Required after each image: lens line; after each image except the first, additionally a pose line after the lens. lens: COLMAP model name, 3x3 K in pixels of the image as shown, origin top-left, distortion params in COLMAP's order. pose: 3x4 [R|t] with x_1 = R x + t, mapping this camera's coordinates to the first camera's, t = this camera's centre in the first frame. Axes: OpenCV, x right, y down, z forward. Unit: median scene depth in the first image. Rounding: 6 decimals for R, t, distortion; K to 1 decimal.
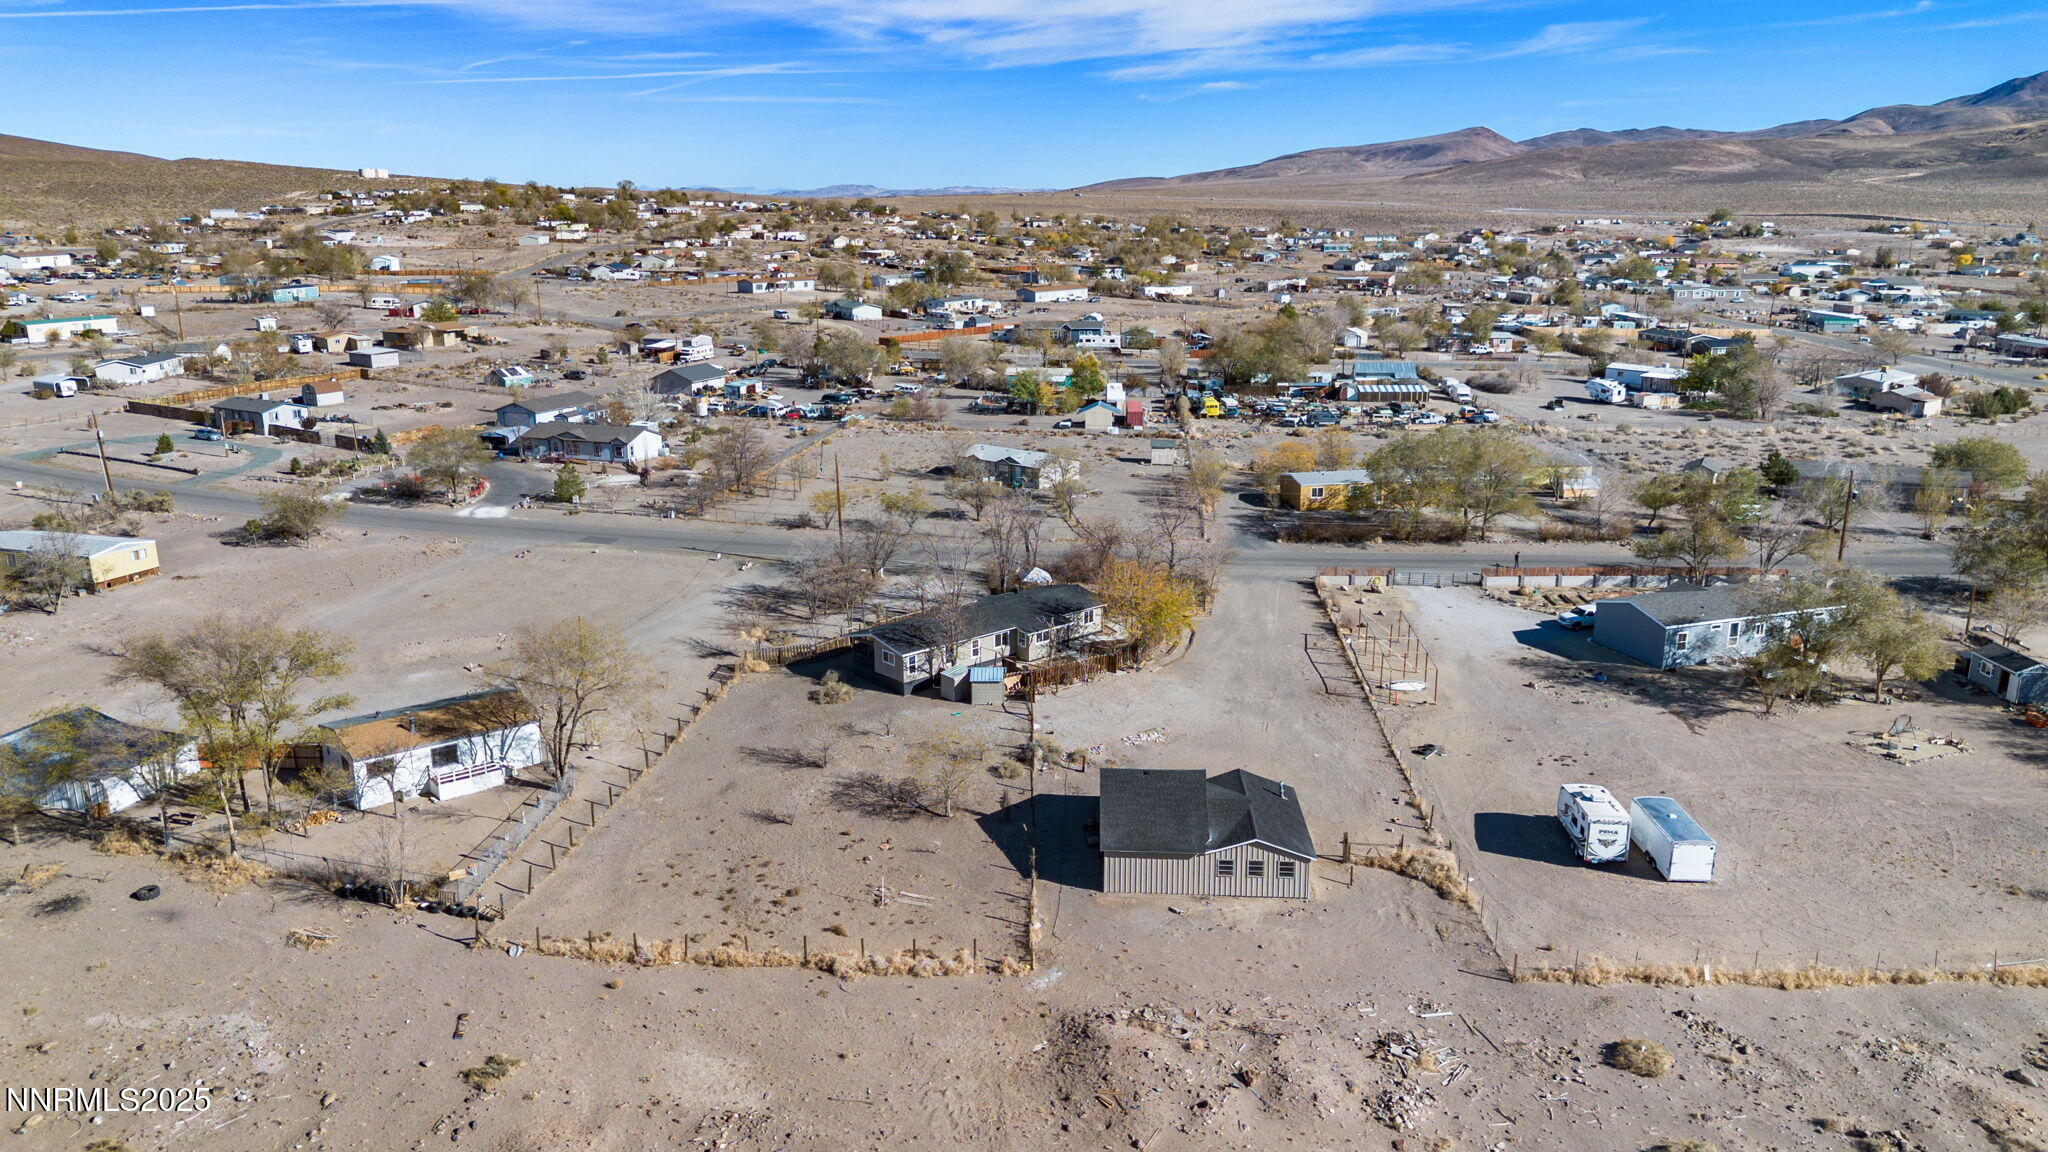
lens RADIAL K [[1495.0, 0, 991.7], [0, 1495.0, 509.9], [0, 0, 1]] dist [0.081950, -0.100001]
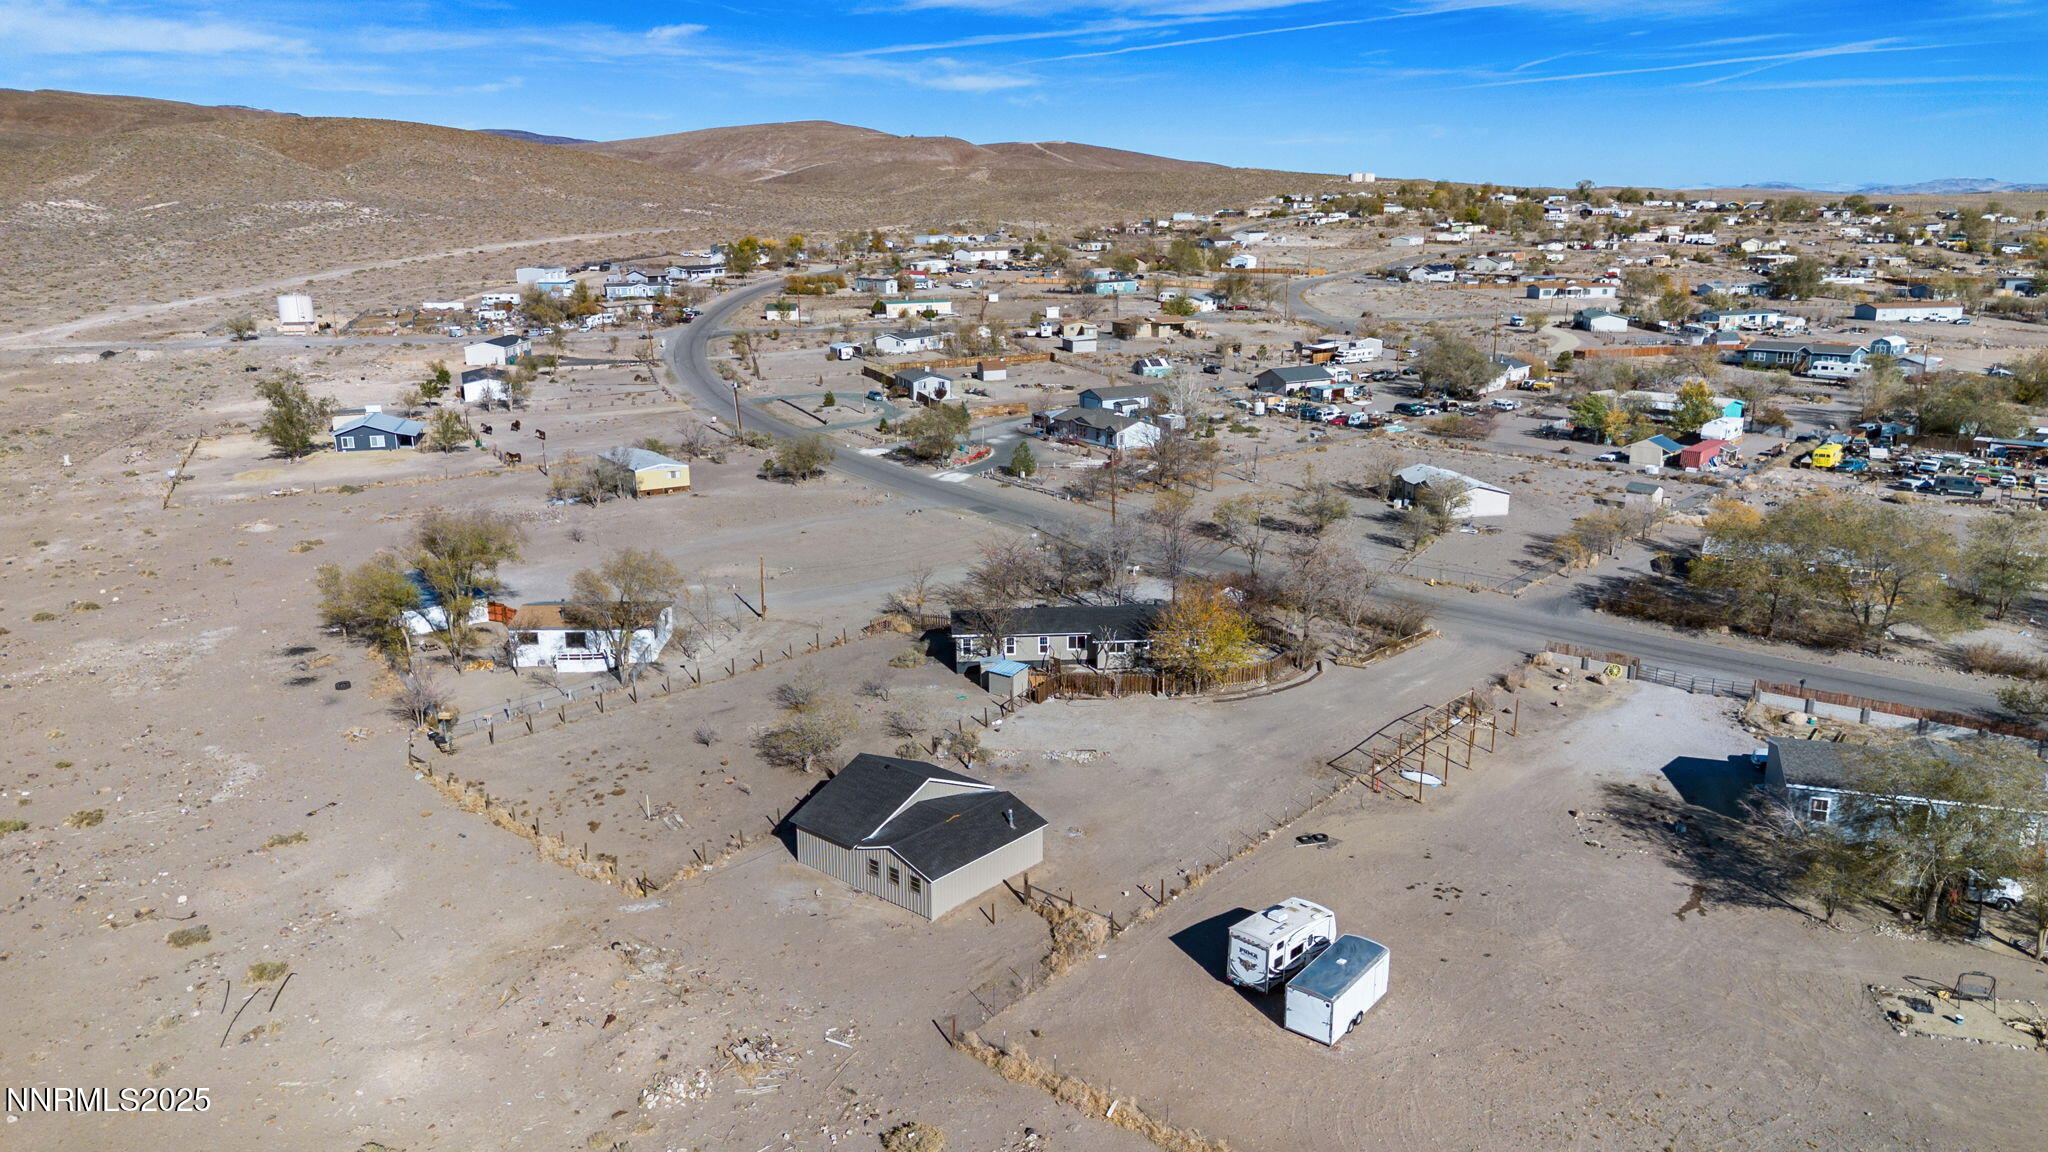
lens RADIAL K [[1457.4, 0, 1024.0], [0, 1457.4, 576.0], [0, 0, 1]] dist [0.086338, -0.097289]
pose [[0.787458, 0.152478, -0.597211, 0.276887], [-0.124120, 0.988298, 0.088669, -0.020699], [0.603742, 0.004302, 0.797168, 0.091153]]
